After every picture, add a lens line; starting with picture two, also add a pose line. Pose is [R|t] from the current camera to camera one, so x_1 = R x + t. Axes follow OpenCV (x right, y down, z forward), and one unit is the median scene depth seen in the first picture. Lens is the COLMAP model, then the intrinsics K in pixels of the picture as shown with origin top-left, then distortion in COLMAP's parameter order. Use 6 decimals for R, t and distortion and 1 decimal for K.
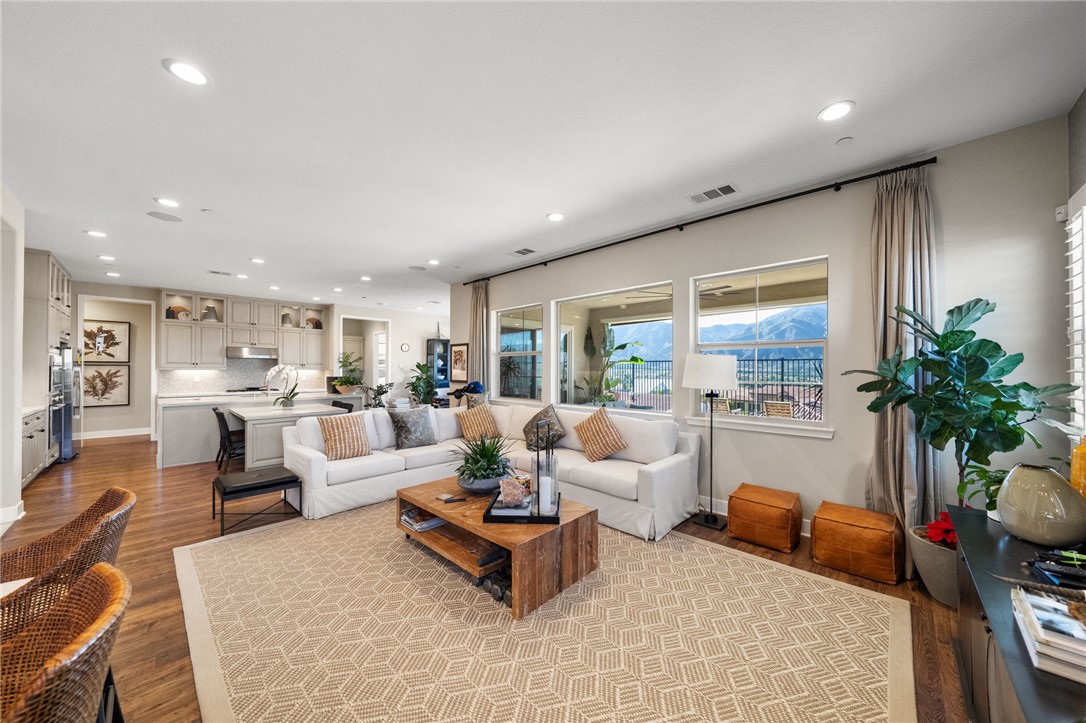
lens RADIAL K [[376.3, 0, 539.0], [0, 376.3, 365.6], [0, 0, 1]] dist [0.000745, 0.000101]
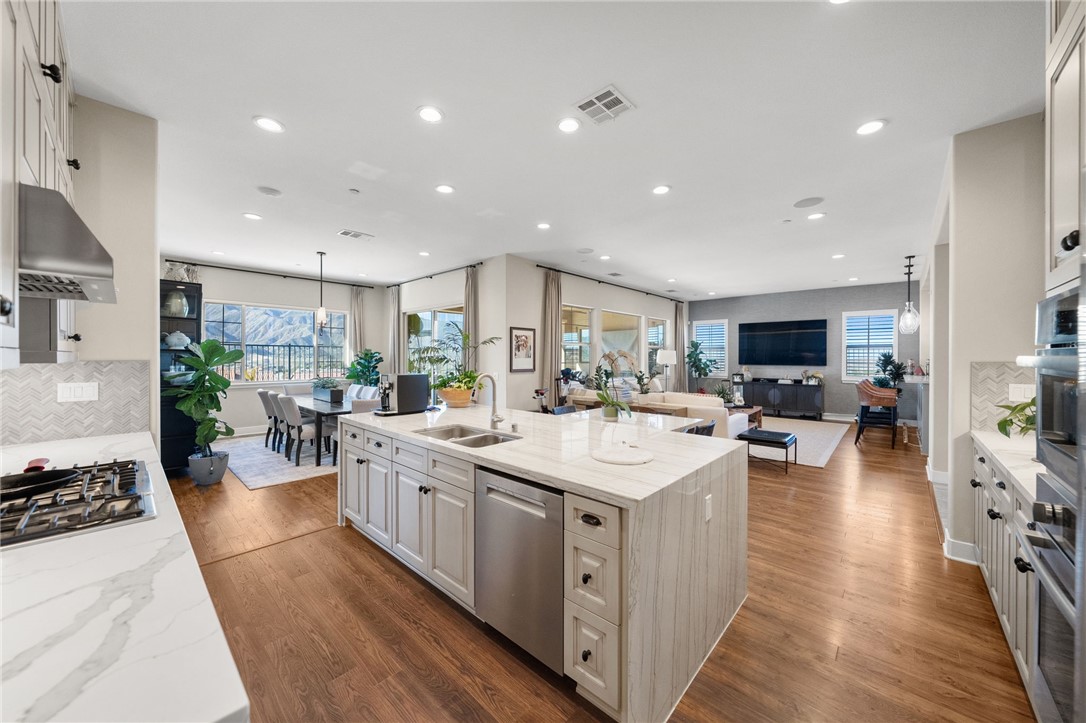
lens RADIAL K [[391.4, 0, 544.0], [0, 391.4, 356.5], [0, 0, 1]] dist [-0.003415, -0.000091]
pose [[-0.030105, -0.003131, 0.999542, -1.018008], [-0.011094, 0.999935, 0.002798, 0.005856], [-0.999485, -0.011004, -0.030138, 0.878019]]
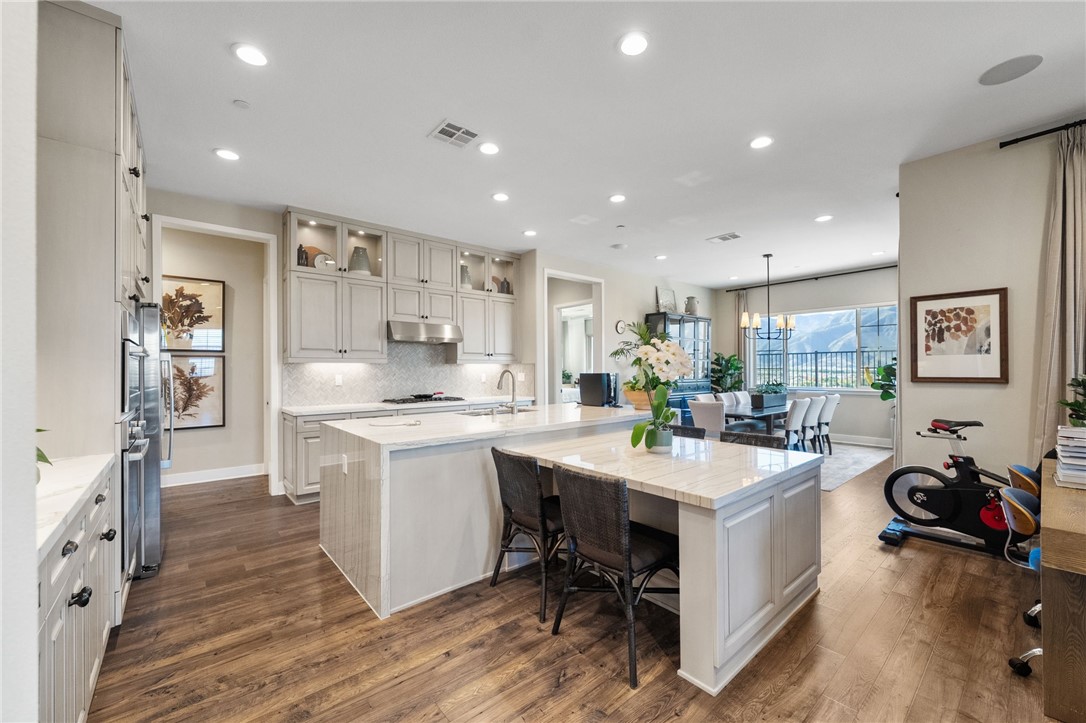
lens RADIAL K [[424.2, 0, 541.4], [0, 424.2, 364.7], [0, 0, 1]] dist [-0.003177, -0.000130]
pose [[0.995758, -0.010250, -0.091437, -0.576504], [0.009809, 0.999938, -0.005269, 0.020283], [0.091485, 0.004350, 0.995797, 0.424531]]
